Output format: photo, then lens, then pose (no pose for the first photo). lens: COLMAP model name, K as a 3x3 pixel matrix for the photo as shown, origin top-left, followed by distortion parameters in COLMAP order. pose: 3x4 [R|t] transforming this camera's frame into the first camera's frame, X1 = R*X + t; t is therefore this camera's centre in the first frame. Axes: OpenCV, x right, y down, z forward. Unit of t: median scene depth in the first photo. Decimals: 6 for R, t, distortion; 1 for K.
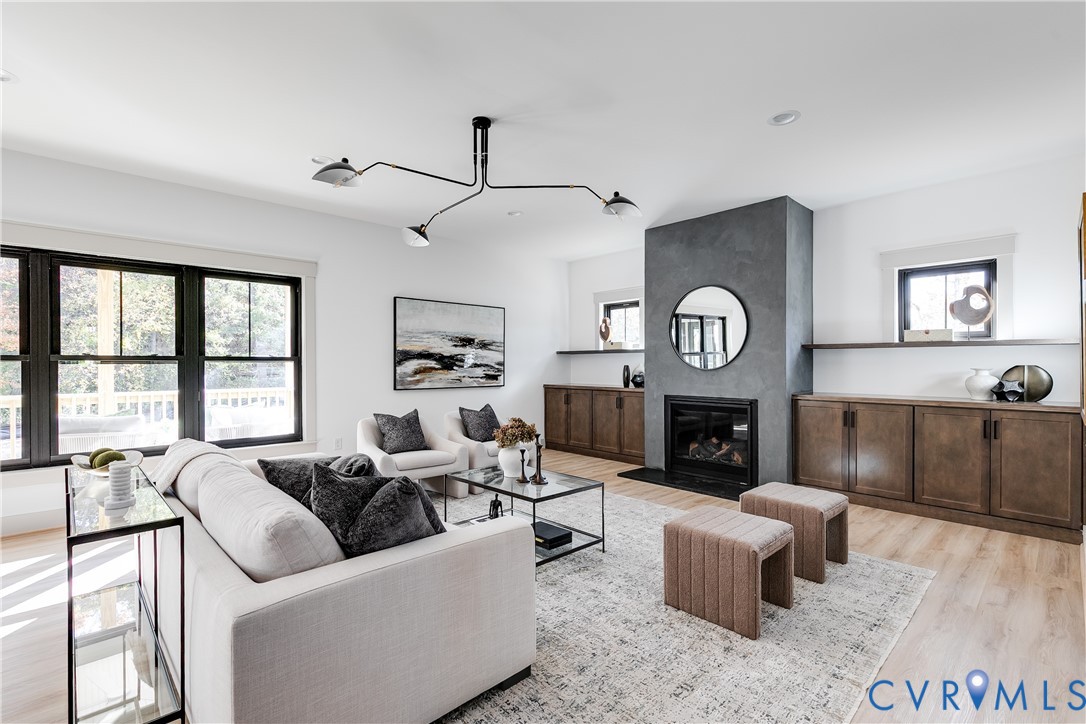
lens RADIAL K [[500.8, 0, 544.3], [0, 500.8, 367.7], [0, 0, 1]] dist [0.003462, 0.000871]
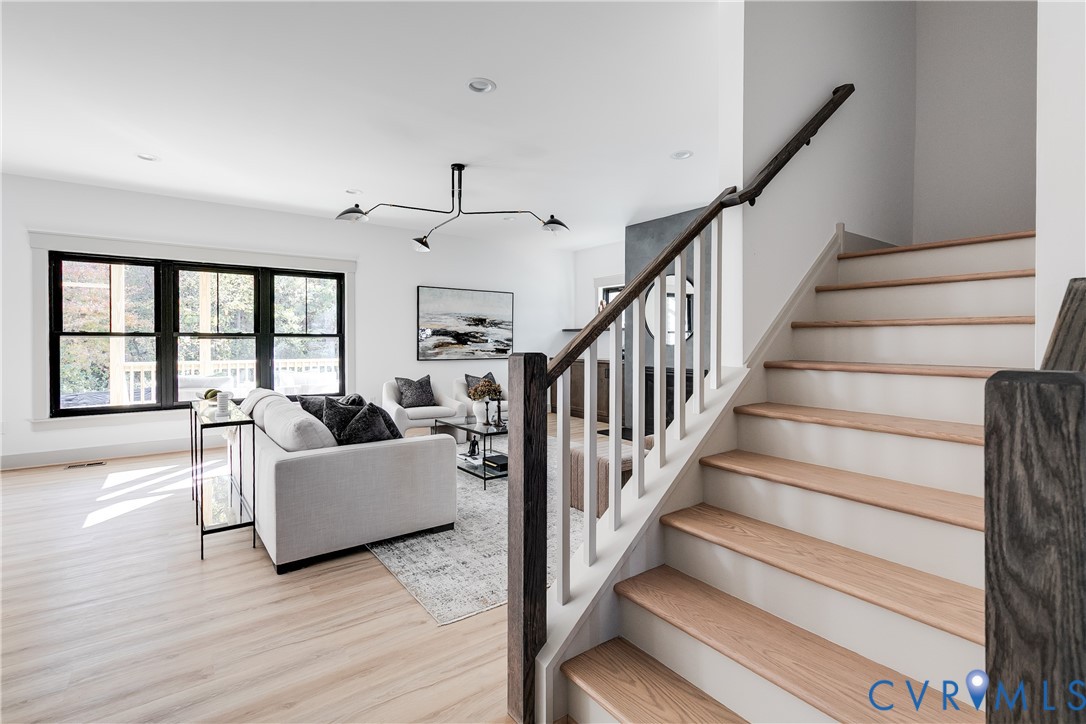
lens RADIAL K [[500.8, 0, 551.9], [0, 500.8, 346.4], [0, 0, 1]] dist [0.003462, 0.000871]
pose [[0.994700, 0.003900, -0.102748, 0.178467], [-0.003379, 0.999981, 0.005247, 0.001944], [0.102767, -0.004872, 0.994694, -0.231118]]
